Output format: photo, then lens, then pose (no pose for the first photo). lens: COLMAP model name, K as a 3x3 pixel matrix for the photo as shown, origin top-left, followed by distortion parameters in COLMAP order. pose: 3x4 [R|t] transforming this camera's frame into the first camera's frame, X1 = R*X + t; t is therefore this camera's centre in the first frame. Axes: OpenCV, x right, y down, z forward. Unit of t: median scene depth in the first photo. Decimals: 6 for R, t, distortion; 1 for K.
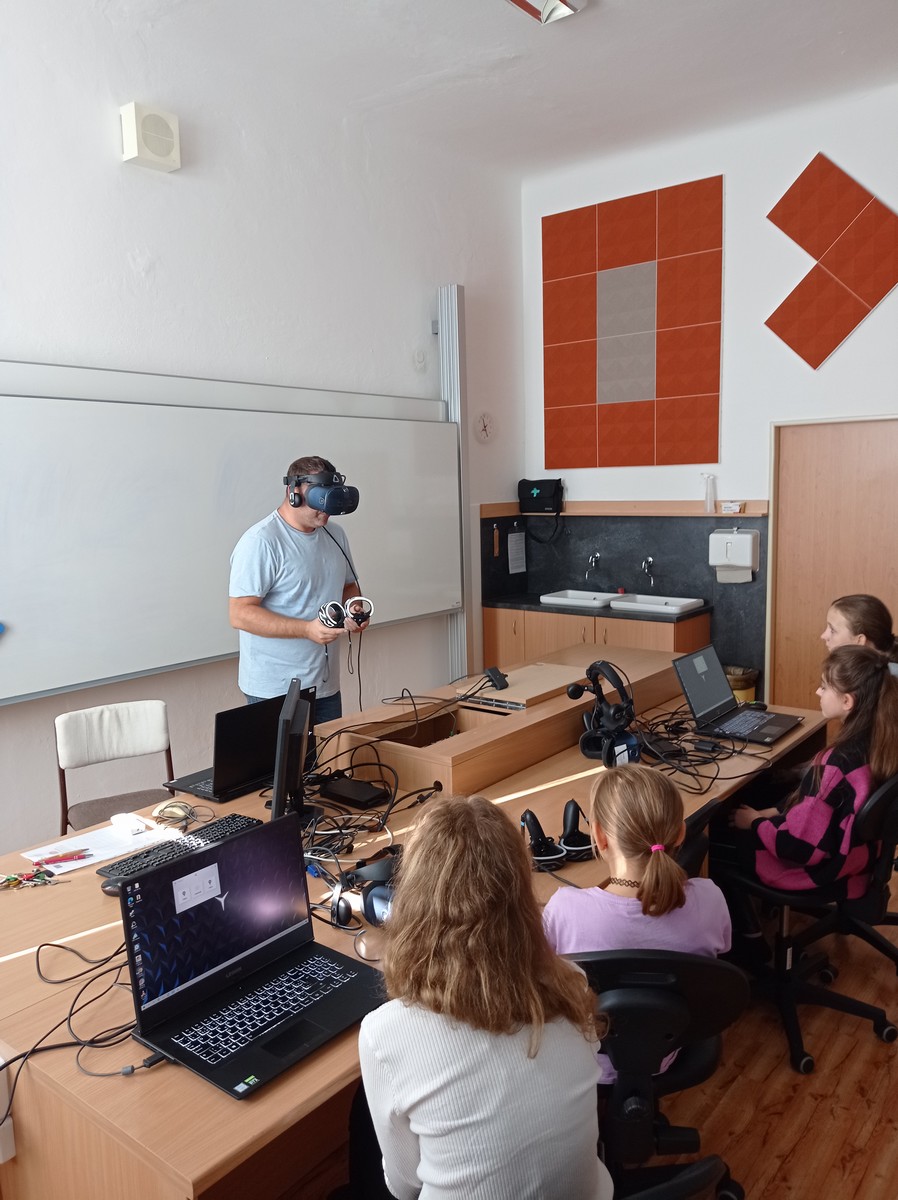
lens RADIAL K [[886.7, 0, 439.5], [0, 886.7, 587.9], [0, 0, 1]] dist [0.072243, -0.095256]
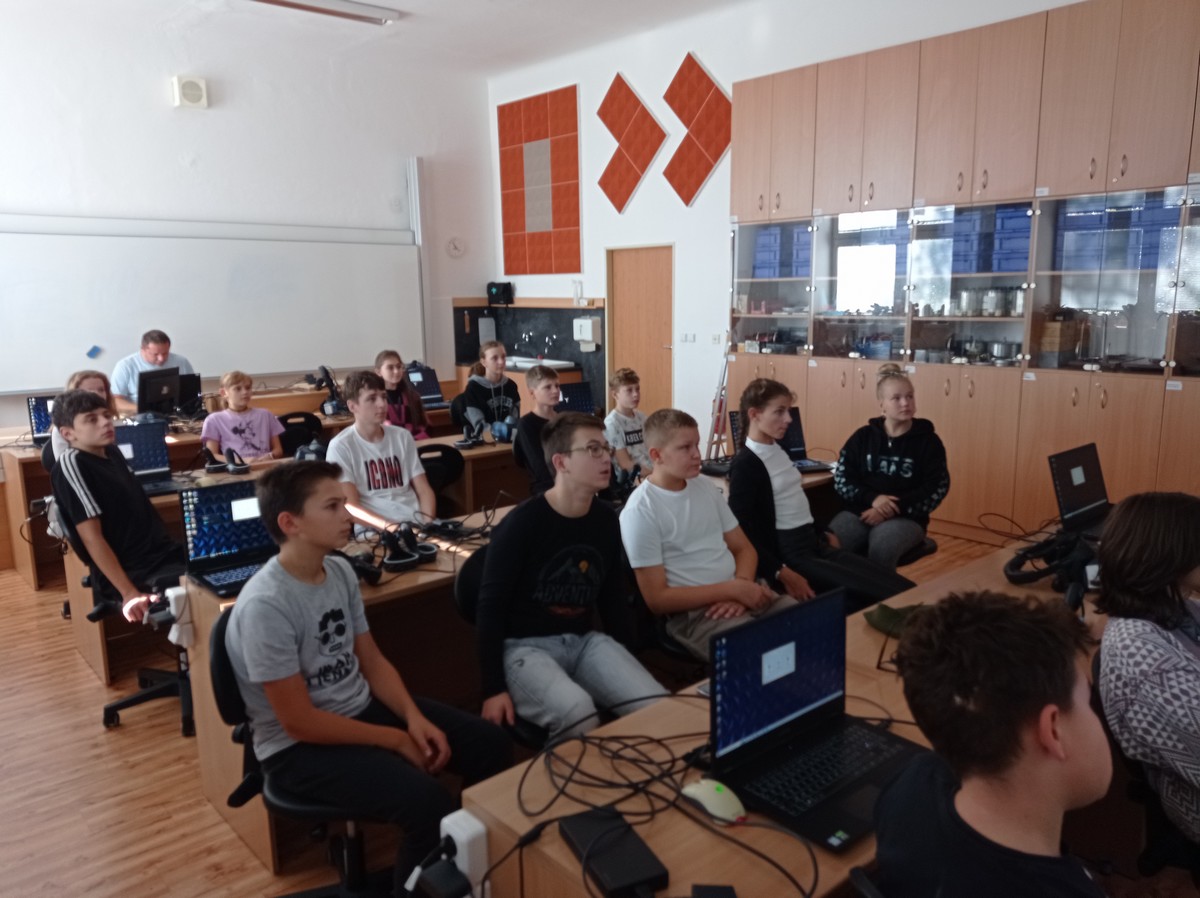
lens RADIAL K [[886.7, 0, 609.0], [0, 886.7, 453.6], [0, 0, 1]] dist [0.072243, -0.095256]
pose [[0.984441, 0.046071, -0.169570, 0.627420], [-0.034043, 0.996739, 0.073167, 0.056265], [0.172388, -0.066256, 0.982798, -0.518610]]
